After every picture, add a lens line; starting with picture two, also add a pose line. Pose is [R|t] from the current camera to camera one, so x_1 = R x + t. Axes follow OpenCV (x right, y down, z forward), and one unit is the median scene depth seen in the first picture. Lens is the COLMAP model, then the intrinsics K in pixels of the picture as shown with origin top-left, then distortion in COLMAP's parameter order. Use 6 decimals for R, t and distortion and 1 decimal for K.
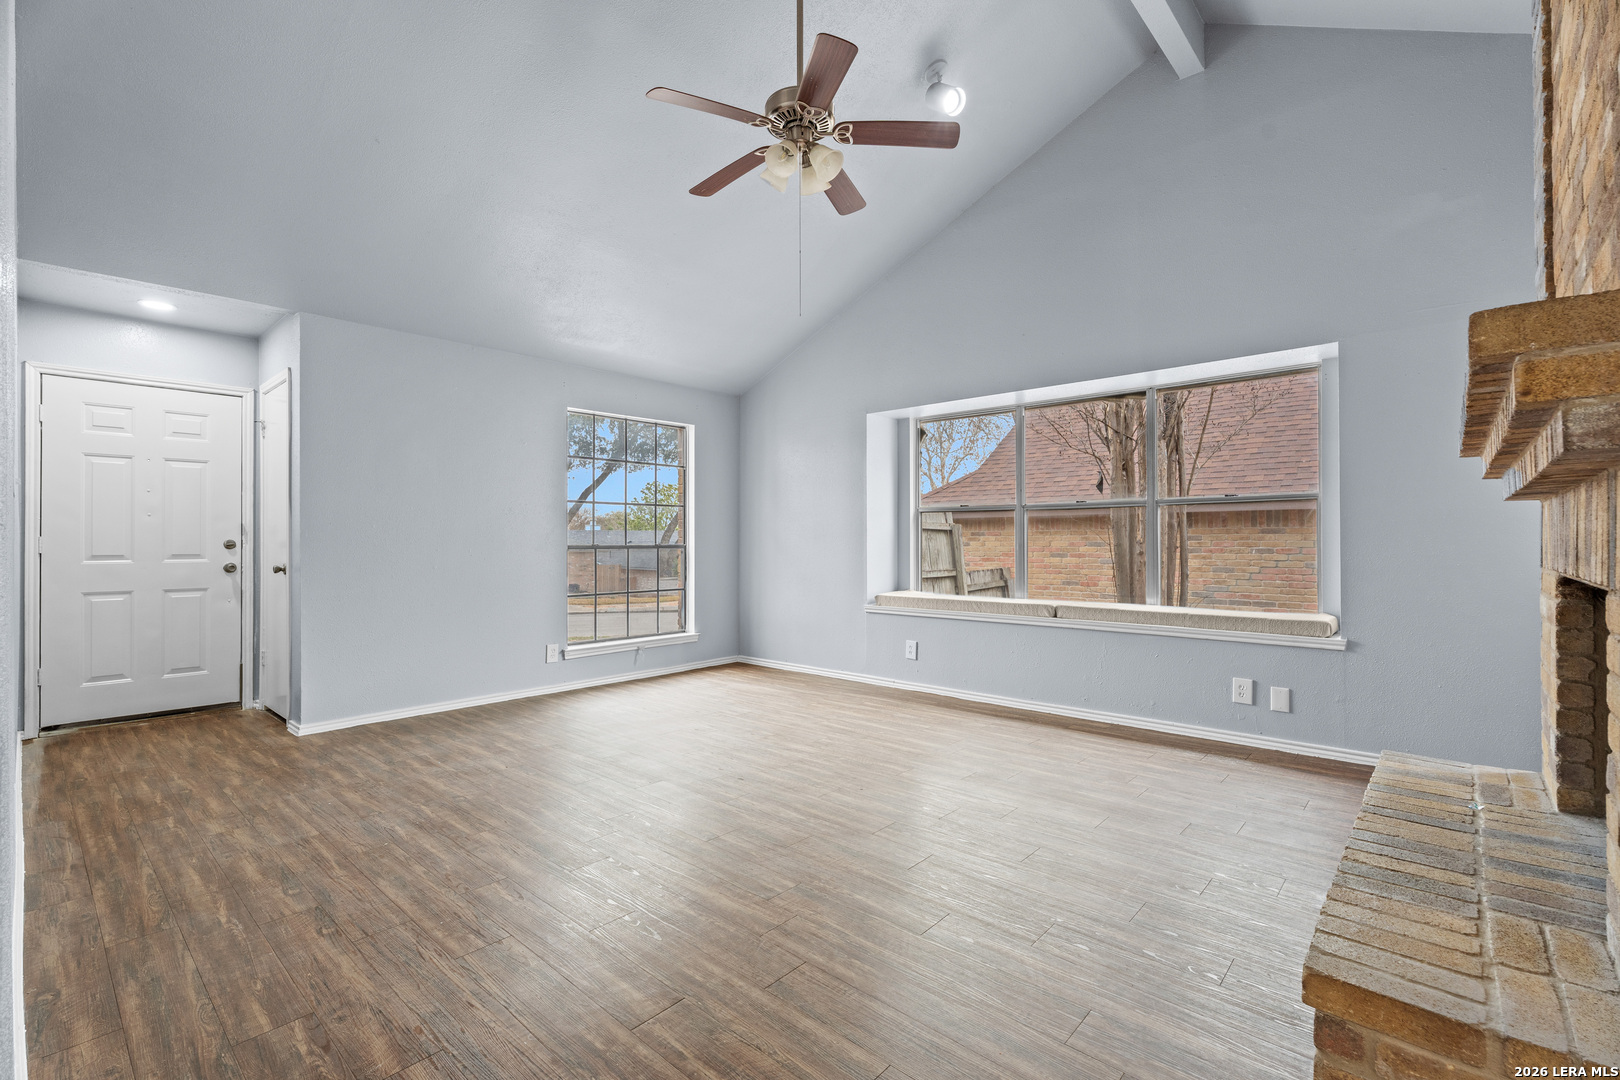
lens RADIAL K [[728.7, 0, 807.9], [0, 728.7, 534.3], [0, 0, 1]] dist [-0.005885, 0.000428]
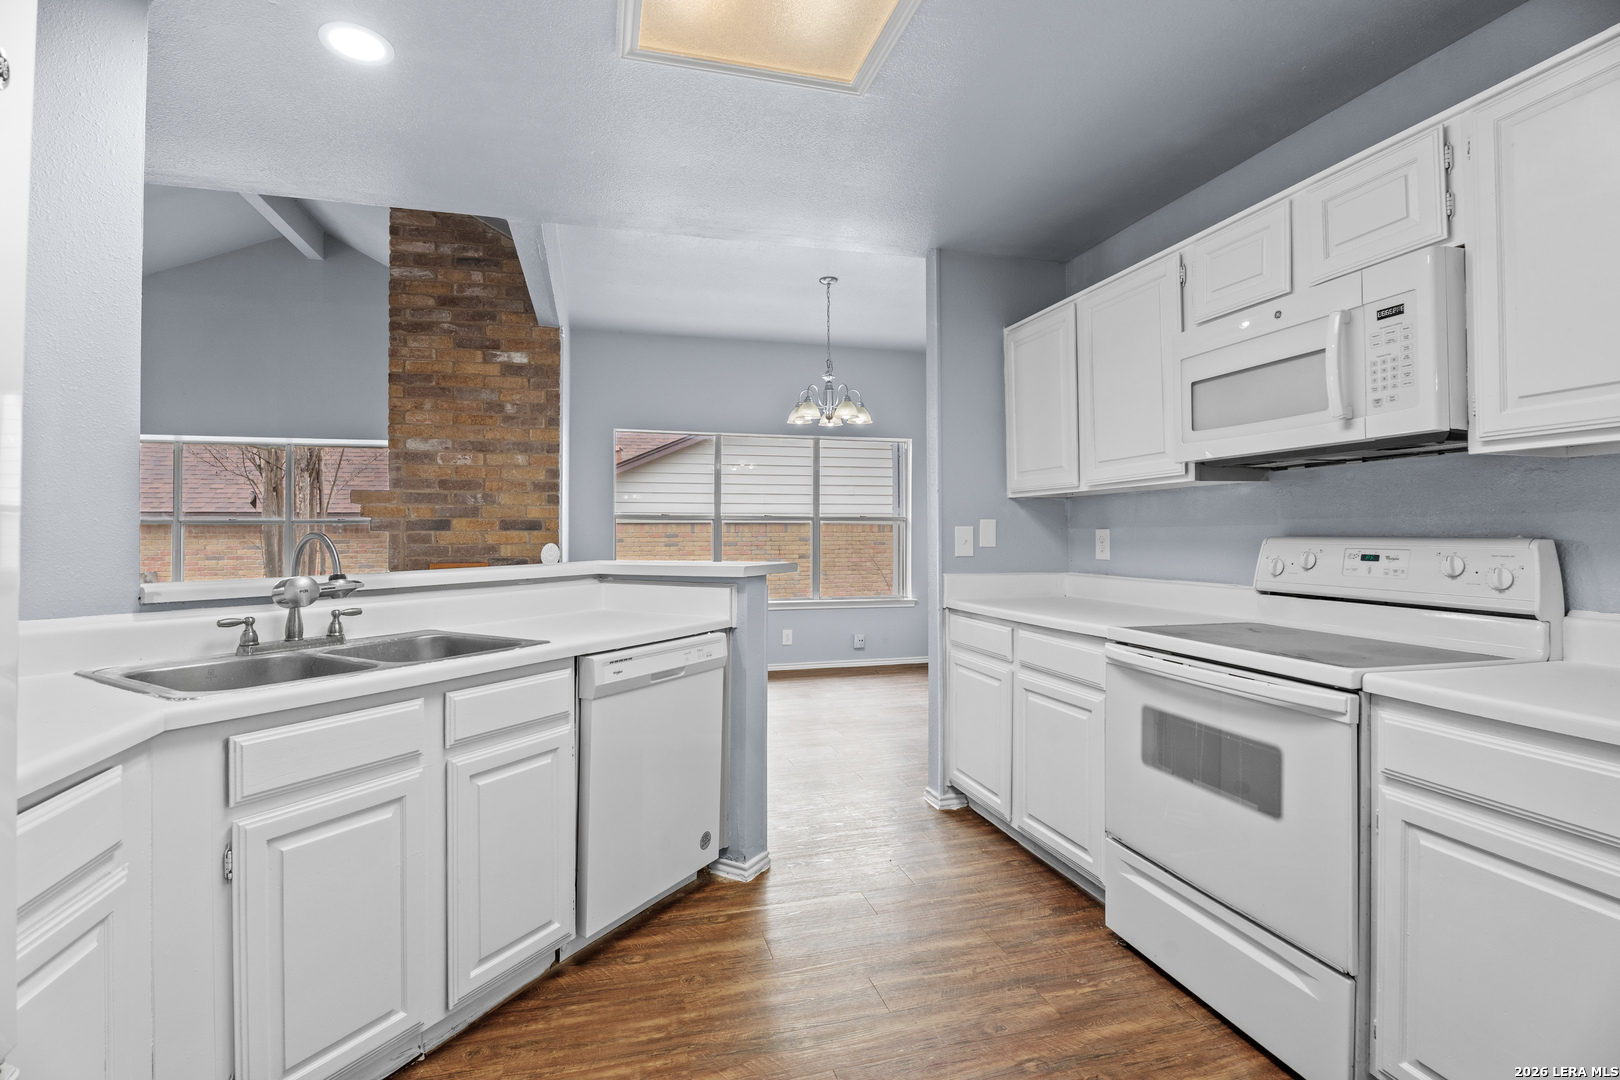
lens RADIAL K [[728.7, 0, 764.1], [0, 728.7, 531.5], [0, 0, 1]] dist [-0.005885, 0.000428]
pose [[0.557400, 0.003341, 0.830237, -0.302162], [-0.005649, 0.999984, -0.000232, -0.043642], [-0.830225, -0.004561, 0.557410, -0.874556]]
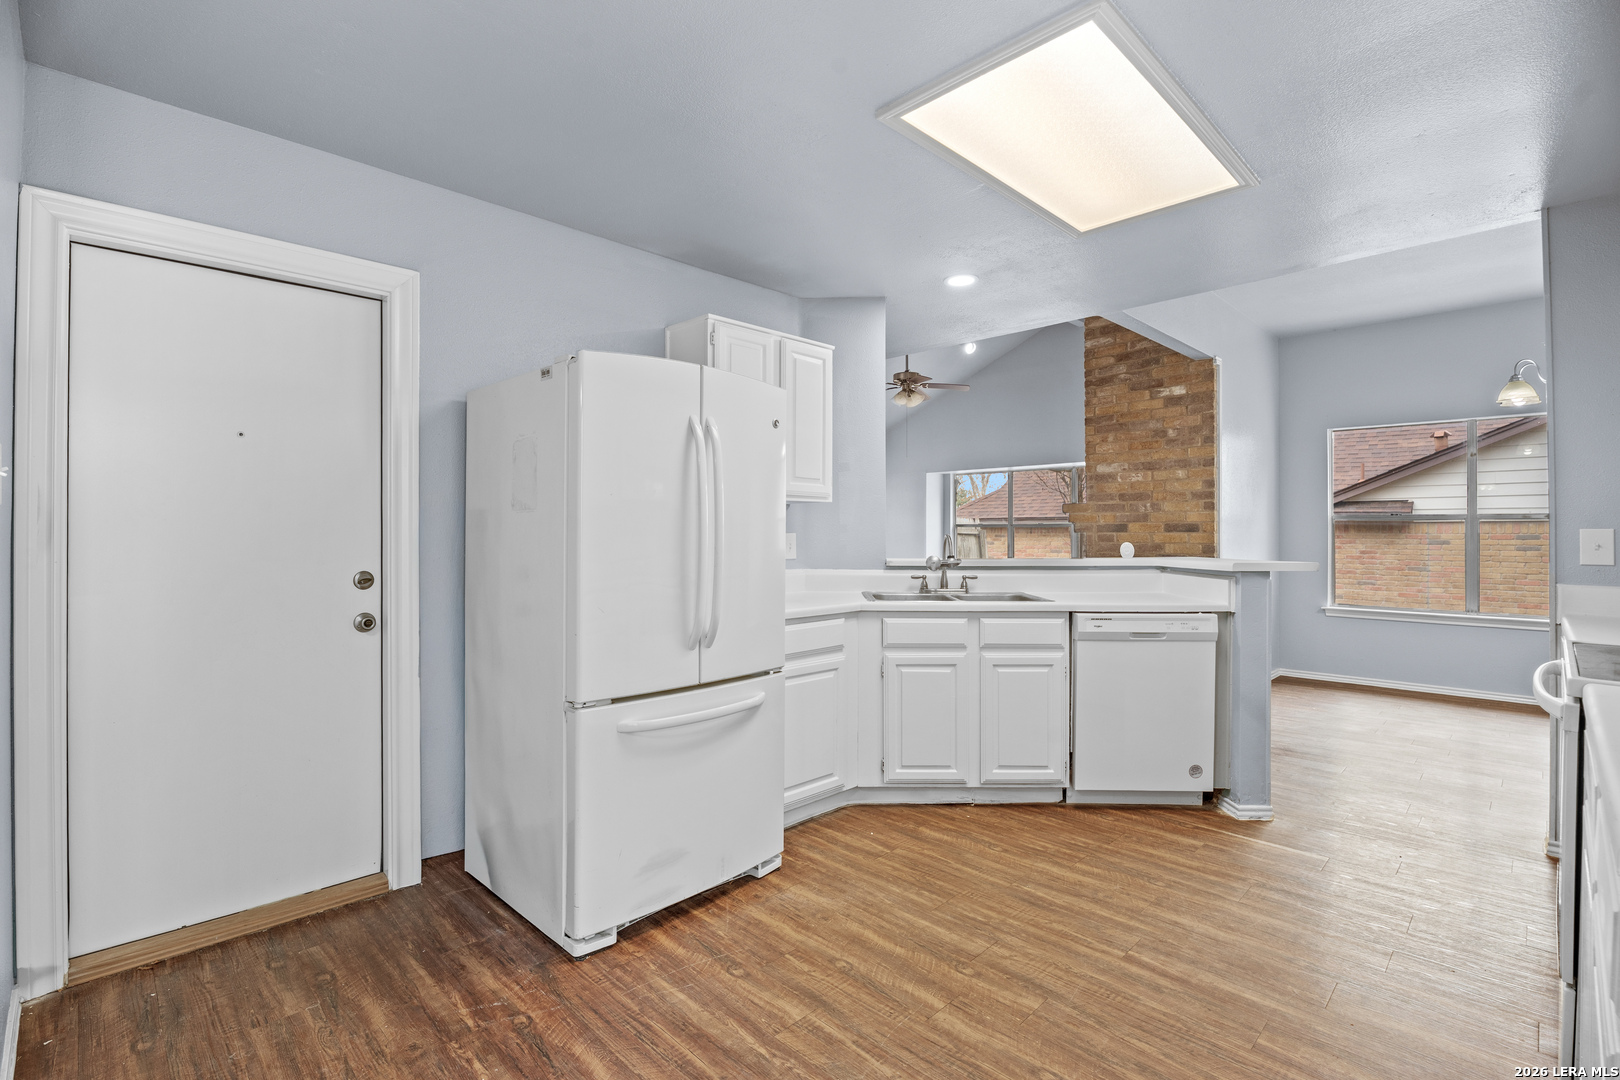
lens RADIAL K [[728.7, 0, 810.1], [0, 728.7, 536.0], [0, 0, 1]] dist [-0.005885, 0.000428]
pose [[0.998095, 0.002845, -0.061632, -0.164854], [-0.002097, 0.999923, 0.012193, -0.052777], [0.061662, -0.012041, 0.998024, -1.431571]]
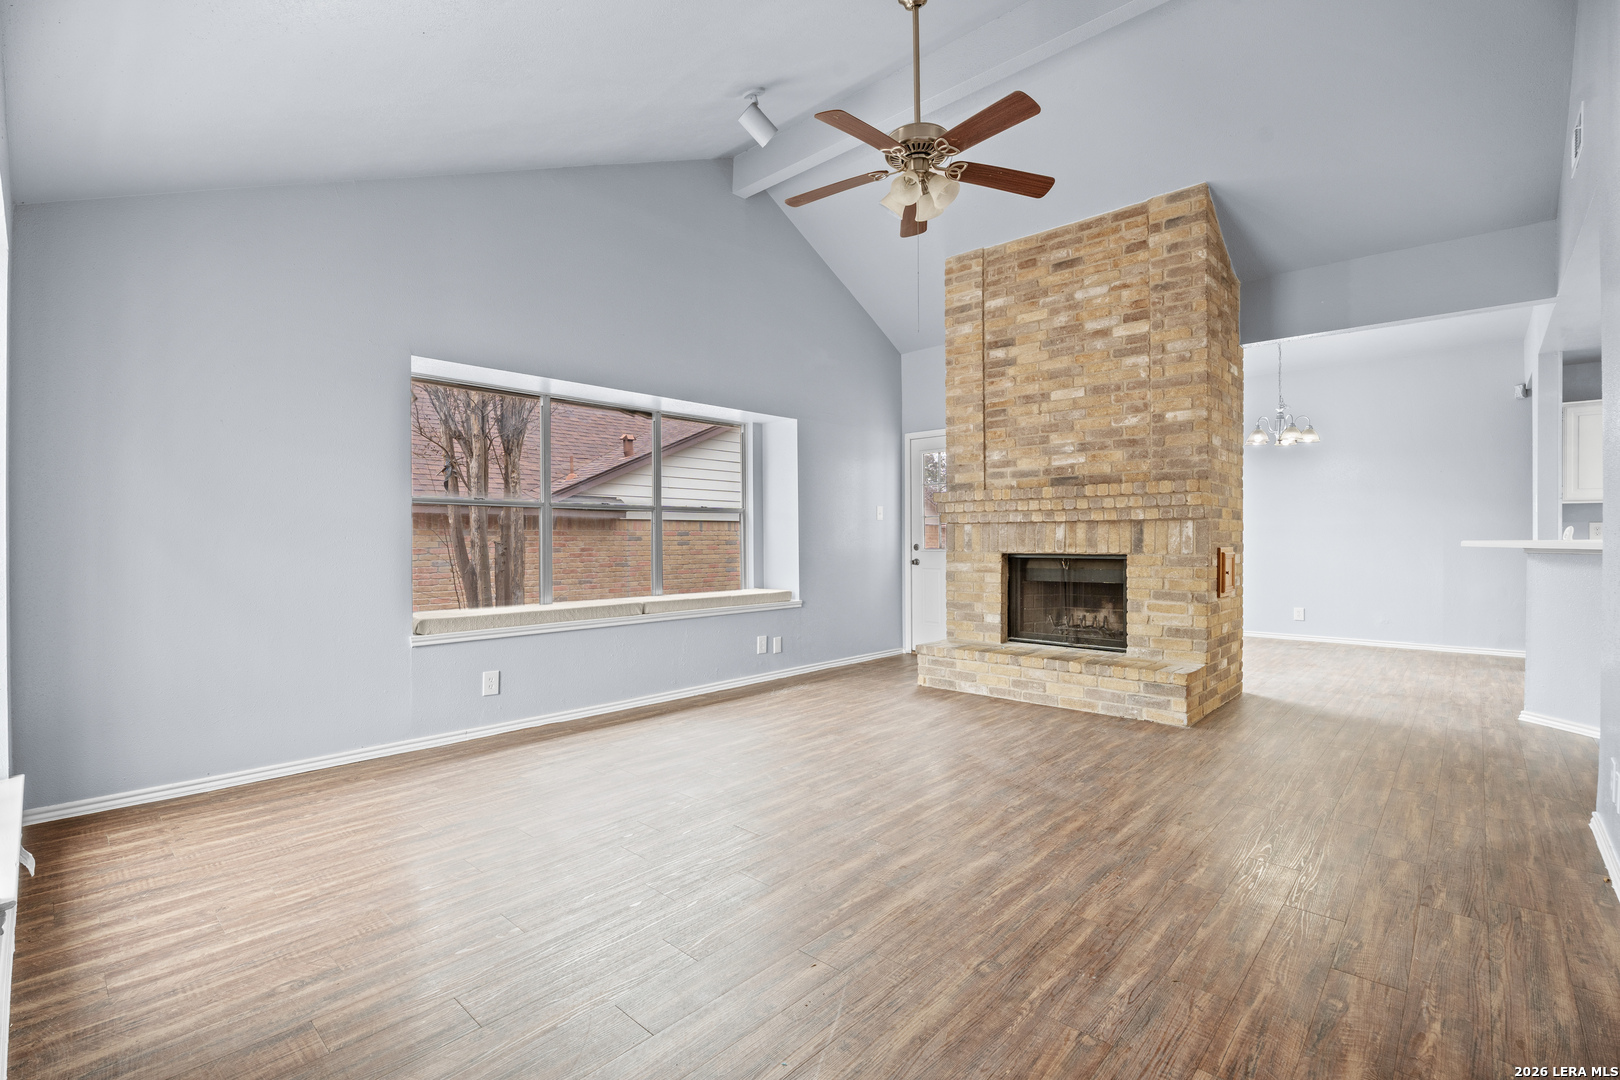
lens RADIAL K [[728.7, 0, 807.5], [0, 728.7, 540.5], [0, 0, 1]] dist [-0.005885, 0.000428]
pose [[0.004081, -0.001663, 0.999990, -0.995070], [-0.008406, 0.999963, 0.001697, 0.004399], [-0.999956, -0.008413, 0.004067, 1.051186]]
